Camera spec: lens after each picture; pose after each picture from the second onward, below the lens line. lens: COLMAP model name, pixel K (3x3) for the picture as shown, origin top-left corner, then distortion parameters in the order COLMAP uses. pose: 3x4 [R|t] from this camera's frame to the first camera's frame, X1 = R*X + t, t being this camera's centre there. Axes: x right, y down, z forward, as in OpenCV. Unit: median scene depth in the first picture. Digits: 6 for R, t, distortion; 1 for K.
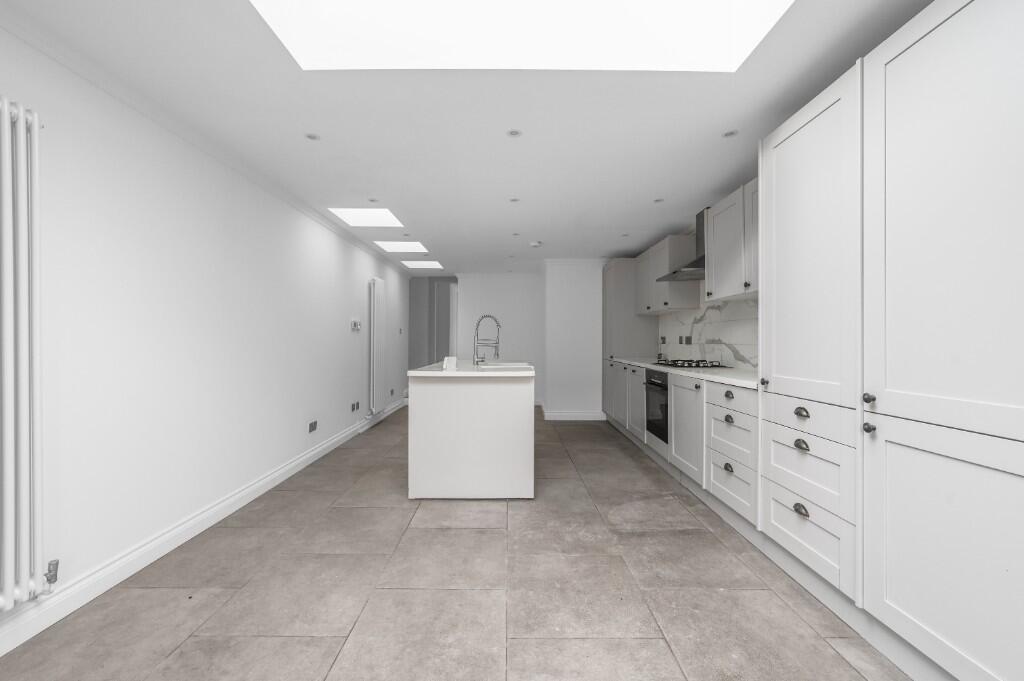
lens RADIAL K [[407.9, 0, 515.3], [0, 407.9, 338.0], [0, 0, 1]] dist [-0.008401, 0.000144]
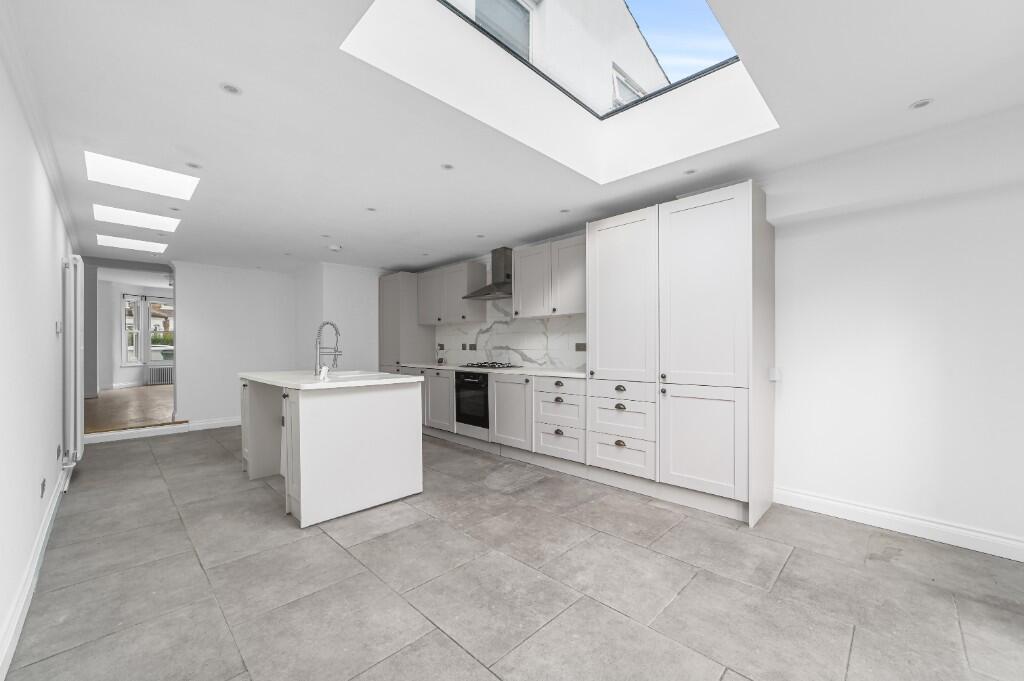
lens RADIAL K [[399.9, 0, 512.8], [0, 399.9, 346.0], [0, 0, 1]] dist [-0.002180, 0.000175]
pose [[0.708048, -0.003636, 0.706155, -0.592555], [-0.000259, 0.999985, 0.005408, -0.007077], [-0.706164, -0.004012, 0.708037, 0.067977]]
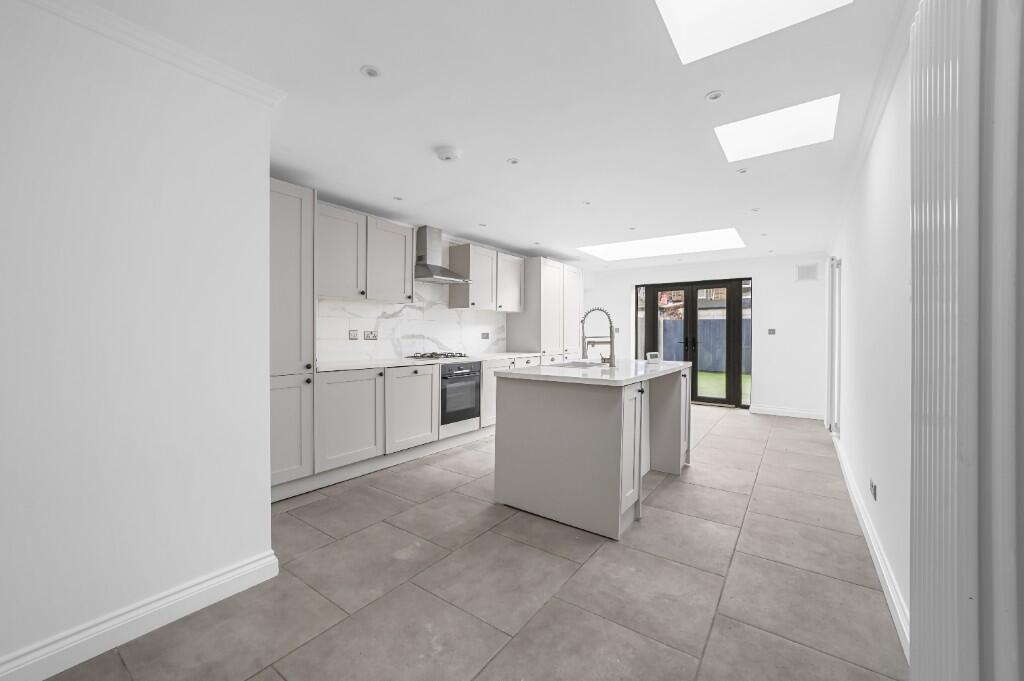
lens RADIAL K [[398.8, 0, 512.0], [0, 398.8, 340.5], [0, 0, 1]] dist [0.000531, 0.000141]
pose [[-0.810267, -0.005798, 0.586032, -0.585085], [-0.004673, 0.999983, 0.003432, 0.020392], [-0.586043, 0.000043, -0.810280, 2.543875]]
